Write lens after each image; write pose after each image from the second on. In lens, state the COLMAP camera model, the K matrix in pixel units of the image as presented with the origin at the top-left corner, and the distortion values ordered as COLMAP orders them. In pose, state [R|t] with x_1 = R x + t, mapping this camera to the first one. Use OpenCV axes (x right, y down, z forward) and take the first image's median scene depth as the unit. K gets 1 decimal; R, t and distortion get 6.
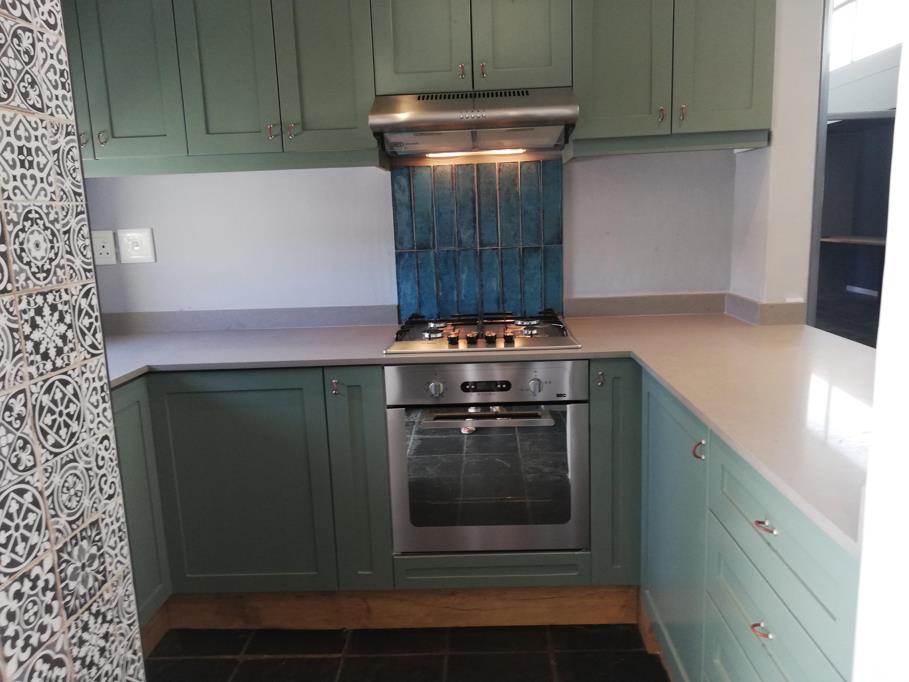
lens RADIAL K [[694.4, 0, 455.0], [0, 694.4, 339.0], [0, 0, 1]] dist [0.045699, -0.001922]
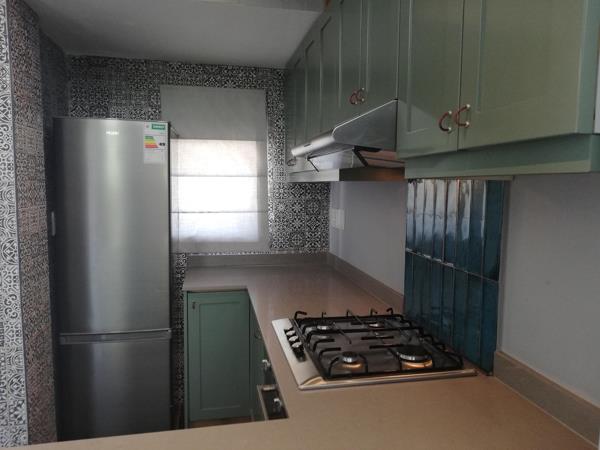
lens RADIAL K [[458.3, 0, 299.8], [0, 458.3, 227.9], [0, 0, 1]] dist [0.045699, -0.001922]
pose [[0.220682, 0.132522, -0.966301, 1.436782], [-0.189552, 0.977664, 0.090791, -0.482603], [0.956749, 0.163128, 0.240873, 1.589878]]
